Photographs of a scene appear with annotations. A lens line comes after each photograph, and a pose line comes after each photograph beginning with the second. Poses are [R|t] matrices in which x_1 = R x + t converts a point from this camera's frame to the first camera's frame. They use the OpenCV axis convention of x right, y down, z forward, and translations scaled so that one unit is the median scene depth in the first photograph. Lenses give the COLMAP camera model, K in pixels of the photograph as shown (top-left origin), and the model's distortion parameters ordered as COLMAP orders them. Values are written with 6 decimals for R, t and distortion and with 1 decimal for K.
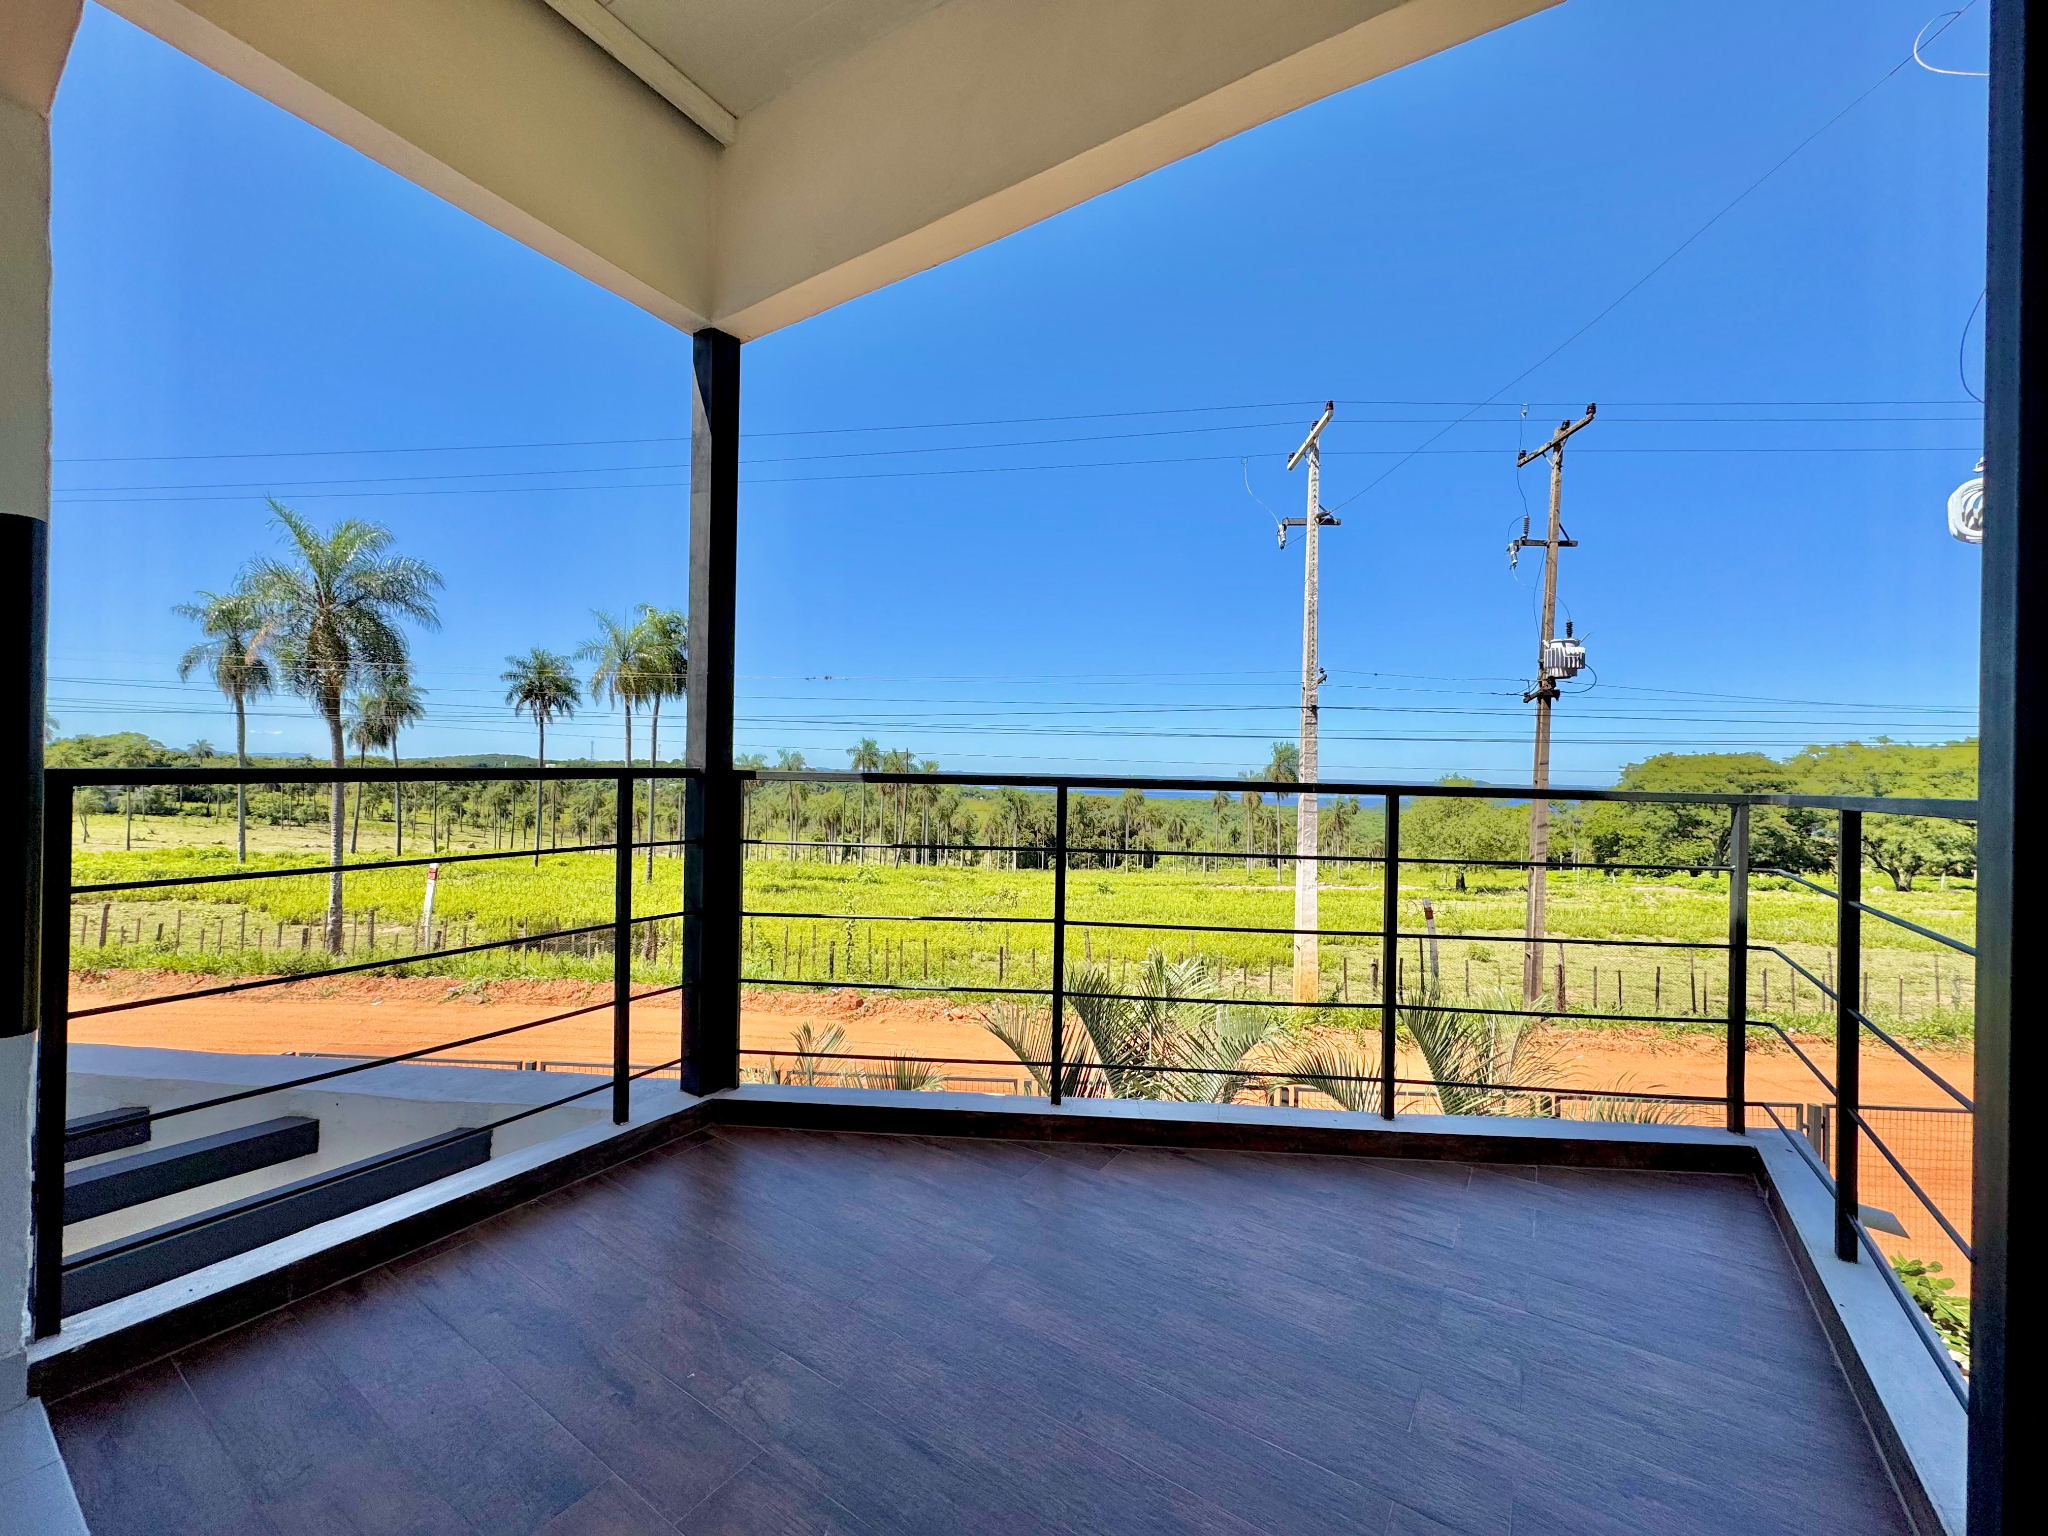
lens RADIAL K [[814.2, 0, 1025.6], [0, 814.2, 766.7], [0, 0, 1]] dist [0.000492, 0.000123]
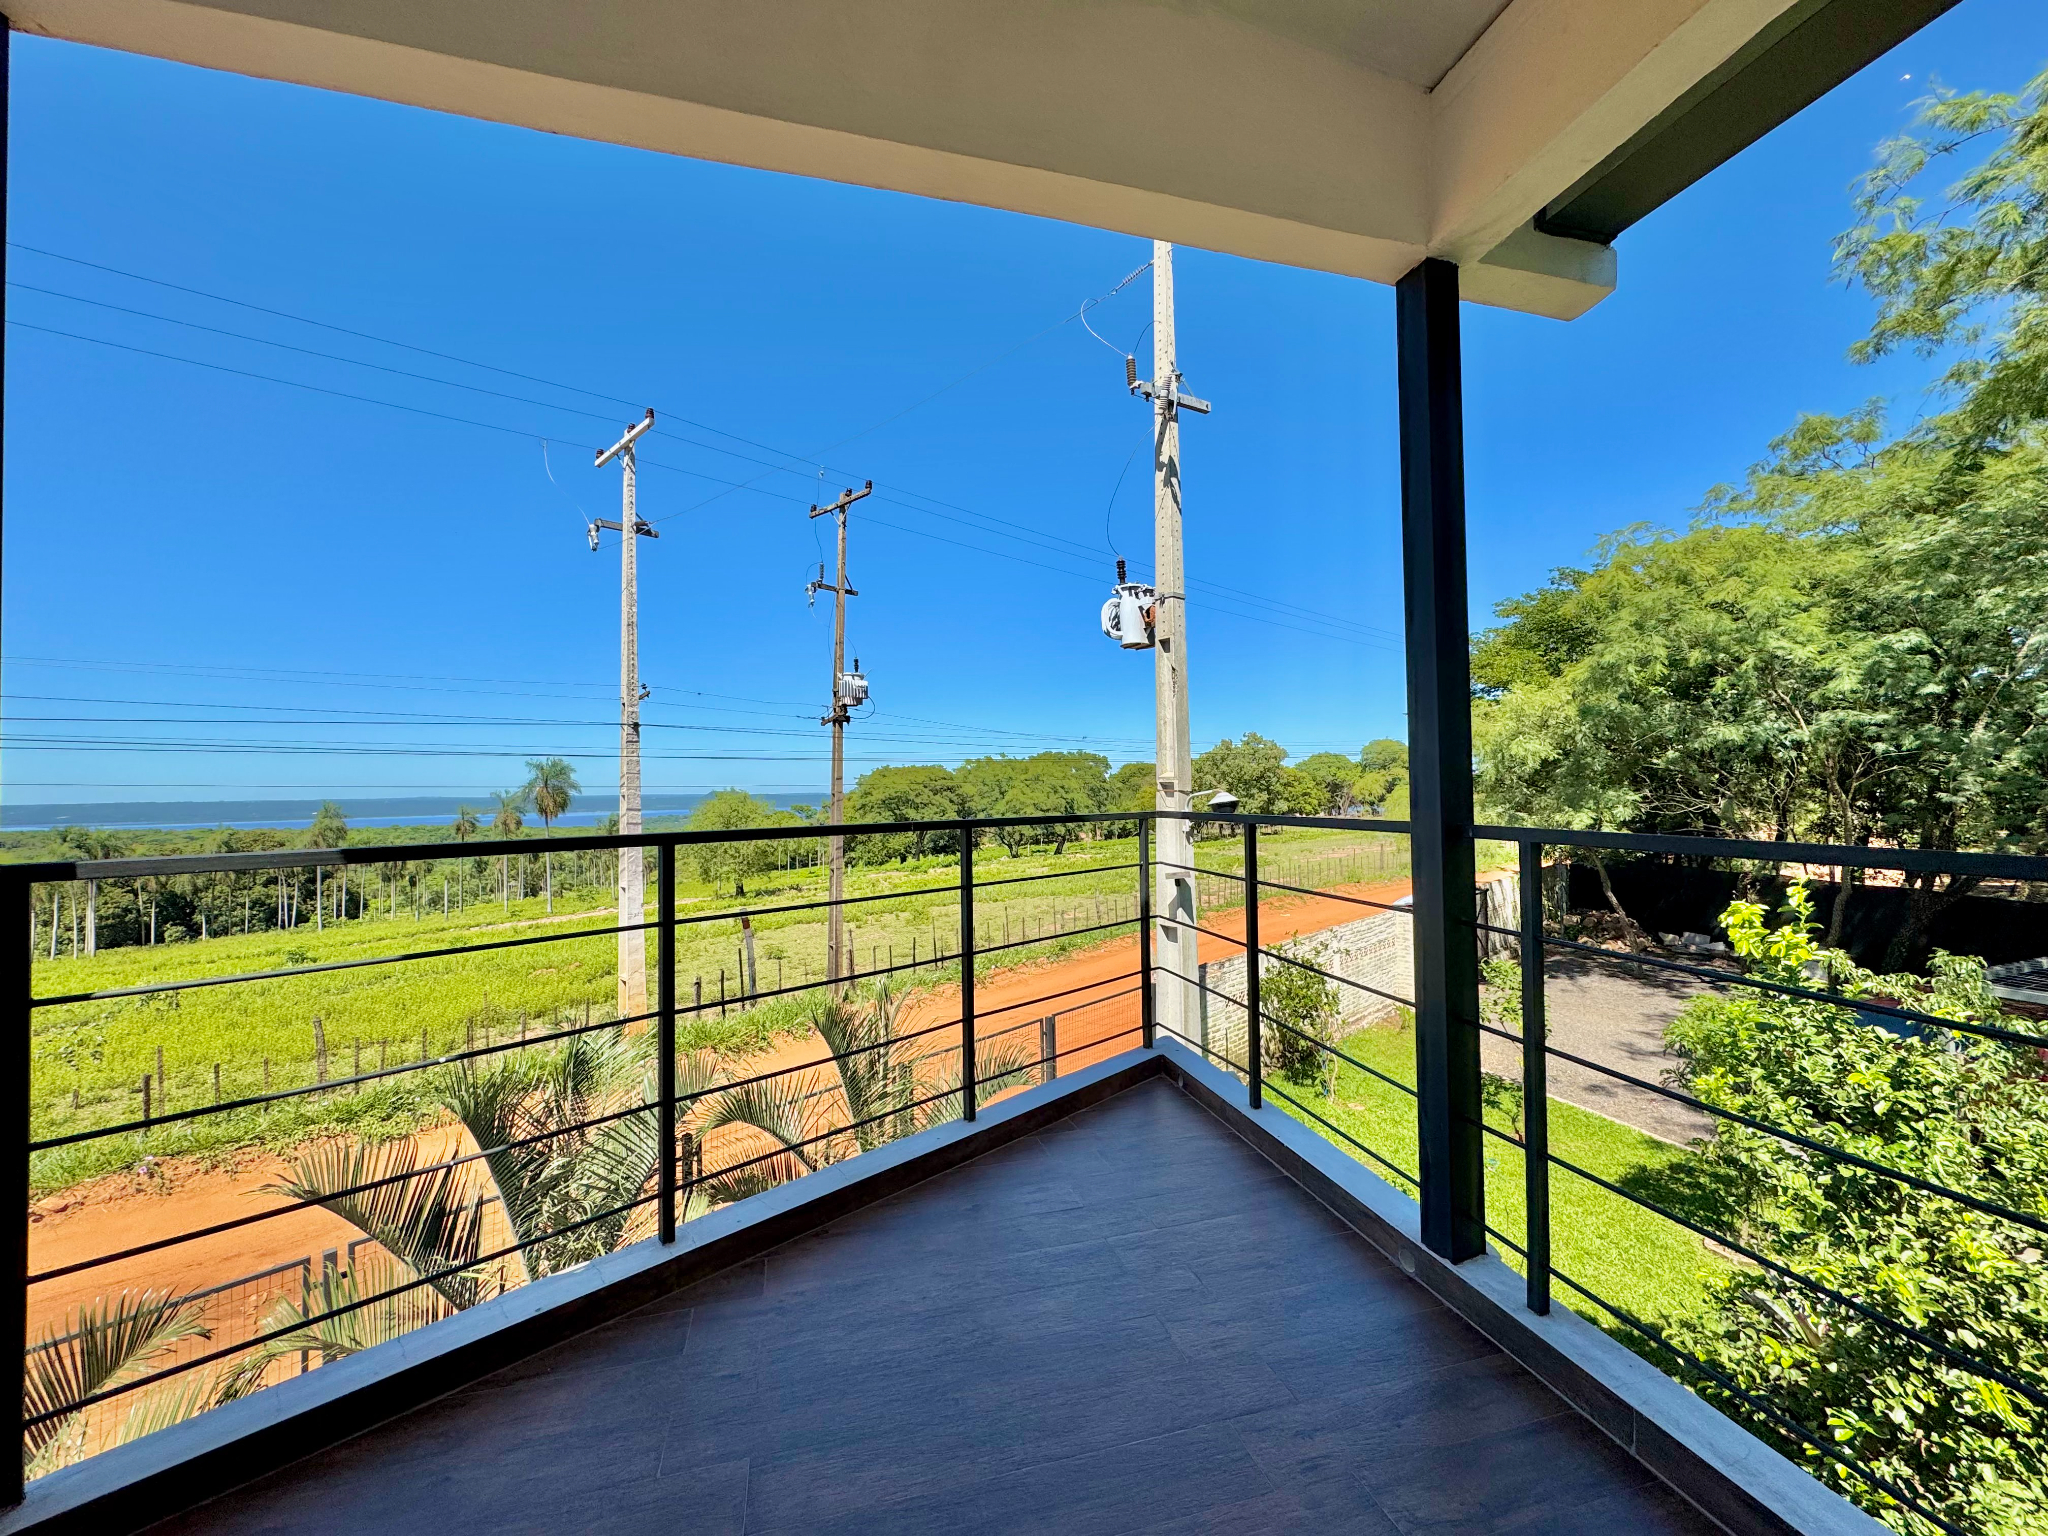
lens RADIAL K [[812.0, 0, 1027.3], [0, 812.0, 768.1], [0, 0, 1]] dist [-0.000988, 0.000031]
pose [[0.658345, -0.011789, 0.752624, -0.057315], [0.023559, 0.999710, -0.004948, -0.006848], [-0.752348, 0.020989, 0.658432, 0.035533]]
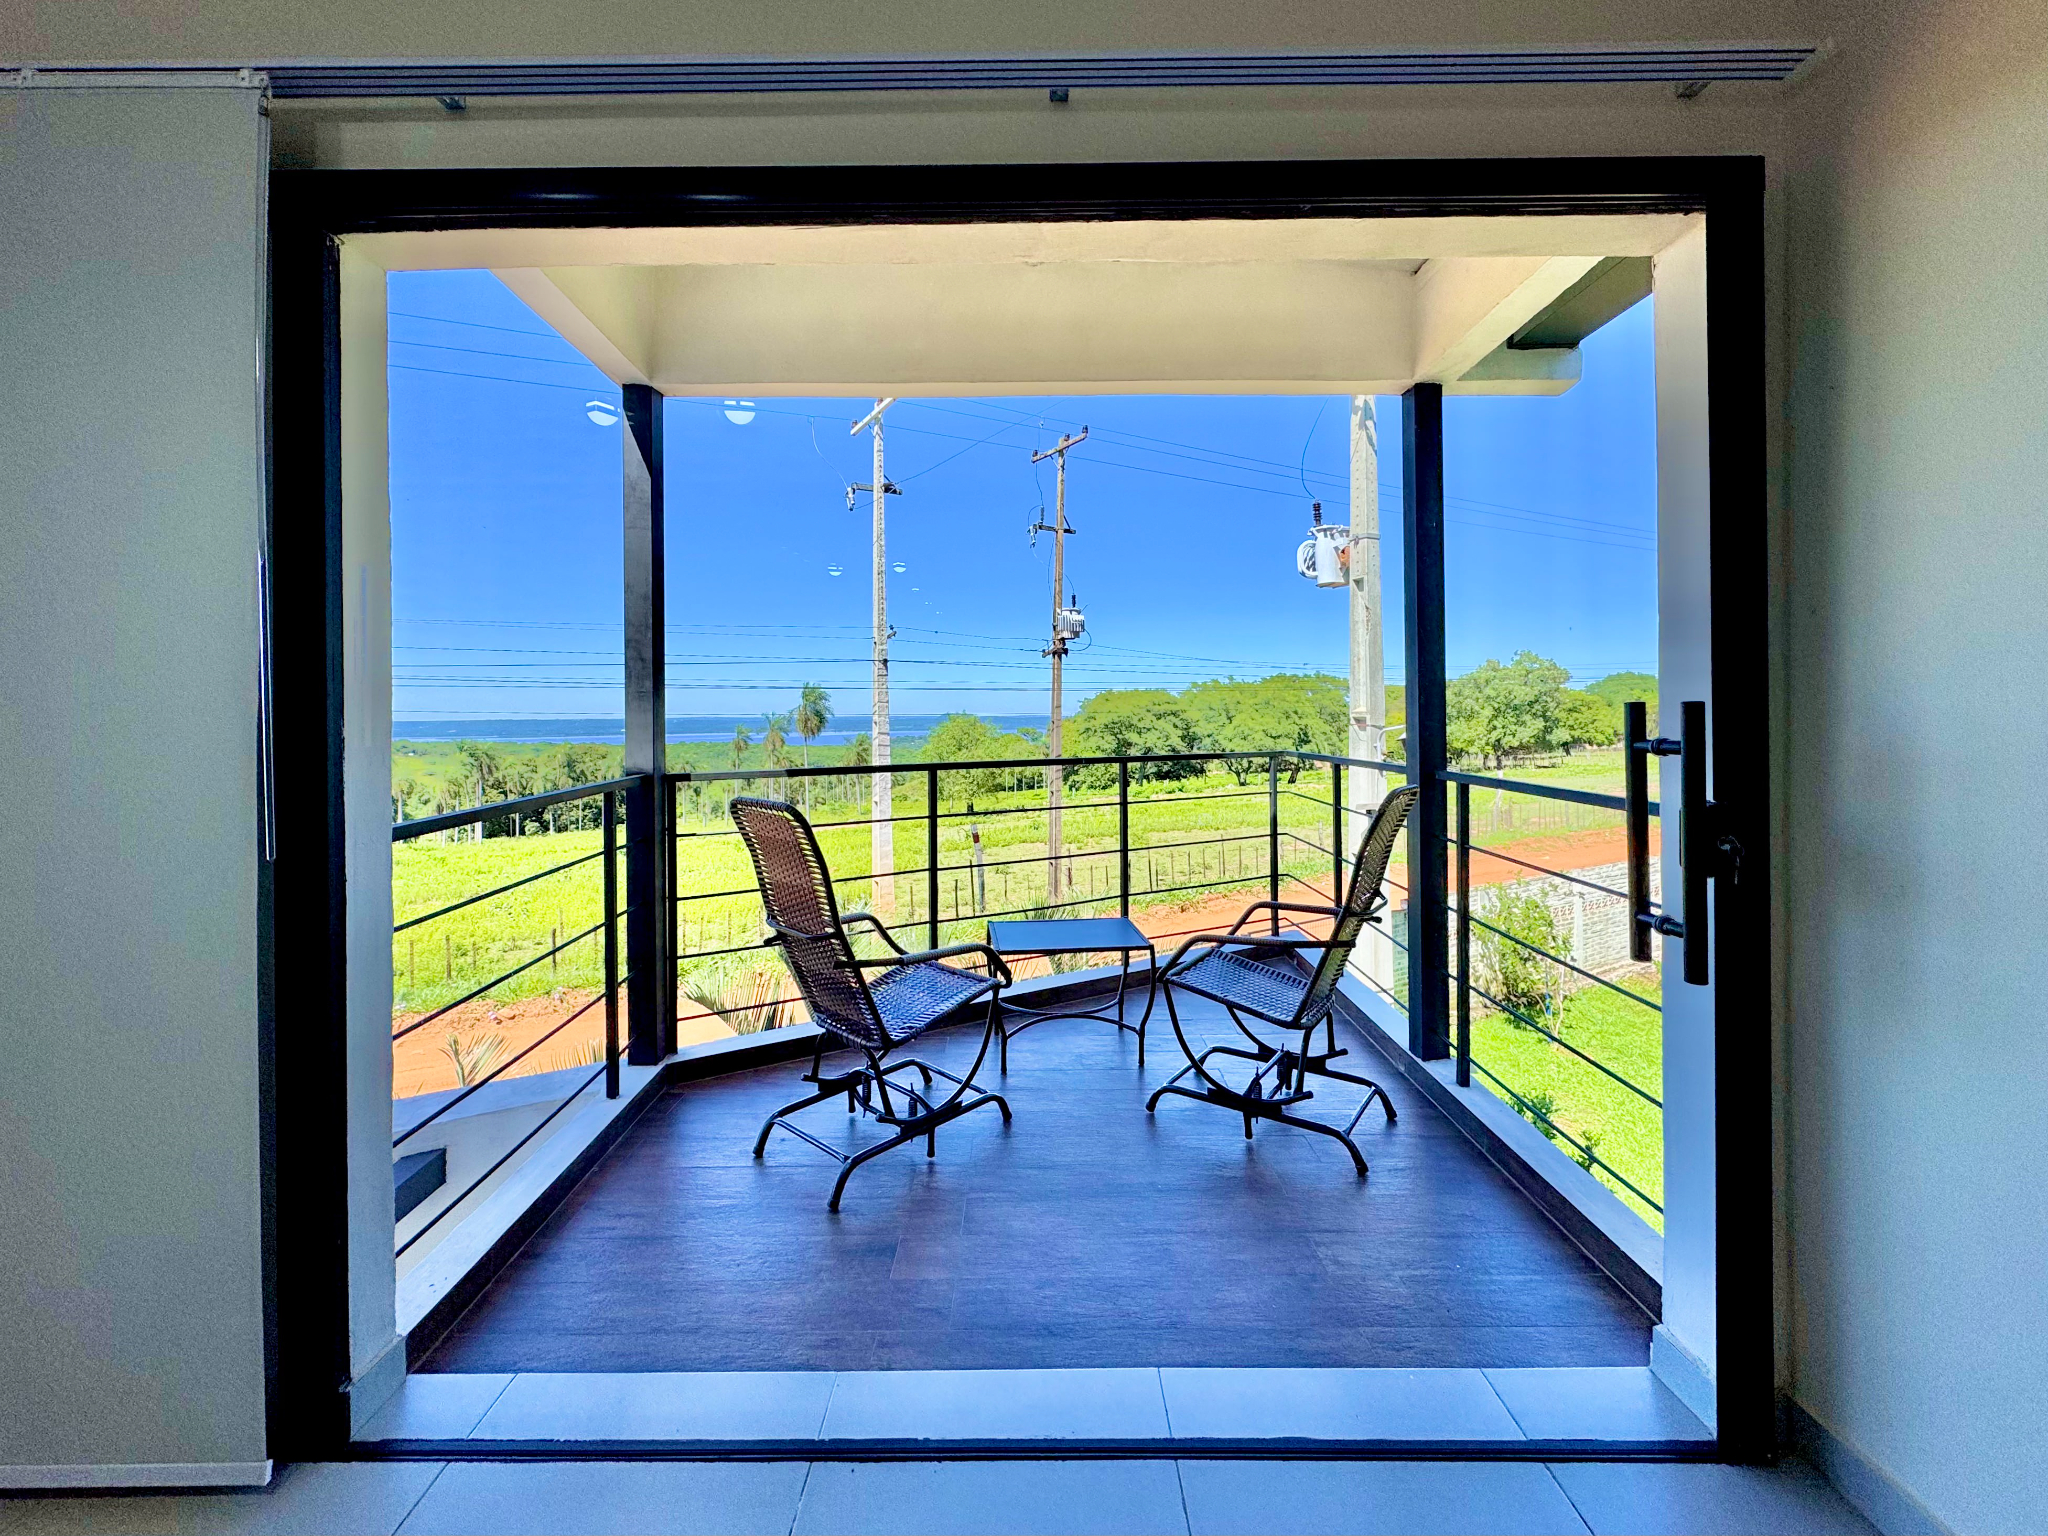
lens RADIAL K [[839.9, 0, 1030.4], [0, 839.9, 708.7], [0, 0, 1]] dist [-0.000655, -0.000037]
pose [[0.834310, -0.024795, 0.550738, -0.104087], [0.022845, 0.999685, 0.010398, -0.015794], [-0.550822, 0.003906, 0.834614, -0.046083]]
